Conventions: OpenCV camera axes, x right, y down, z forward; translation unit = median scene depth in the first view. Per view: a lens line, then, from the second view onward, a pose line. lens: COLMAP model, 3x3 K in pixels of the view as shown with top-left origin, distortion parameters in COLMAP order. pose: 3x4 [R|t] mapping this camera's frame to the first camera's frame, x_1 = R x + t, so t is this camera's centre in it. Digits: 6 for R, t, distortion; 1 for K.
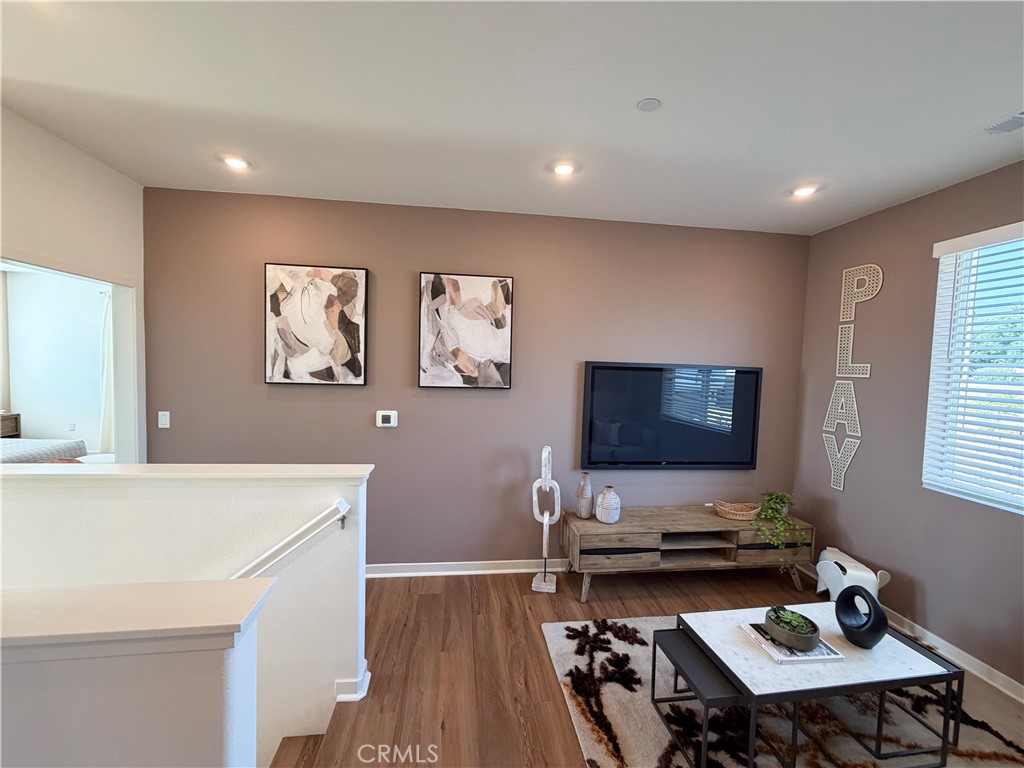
lens RADIAL K [[410.2, 0, 508.0], [0, 410.2, 381.1], [0, 0, 1]] dist [0.002821, -0.000709]
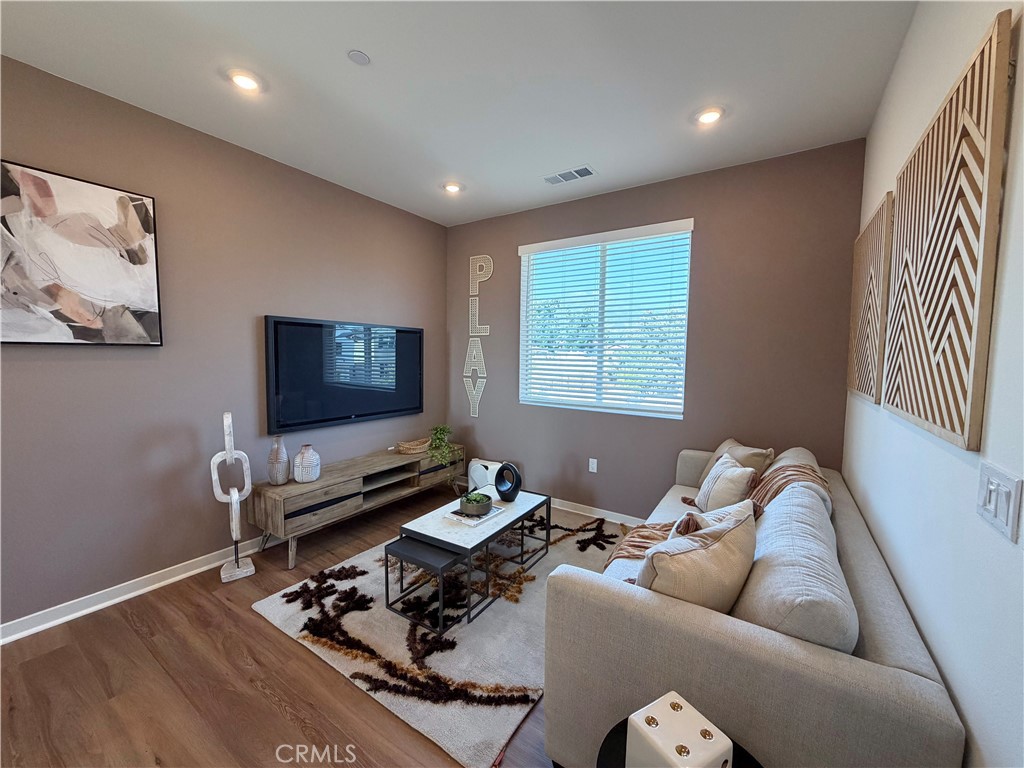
lens RADIAL K [[410.2, 0, 511.4], [0, 410.2, 381.4], [0, 0, 1]] dist [0.002821, -0.000709]
pose [[0.653624, -0.072143, 0.753373, -0.158042], [0.040946, 0.997359, 0.059983, 0.068705], [-0.755711, -0.008358, 0.654852, 0.001170]]
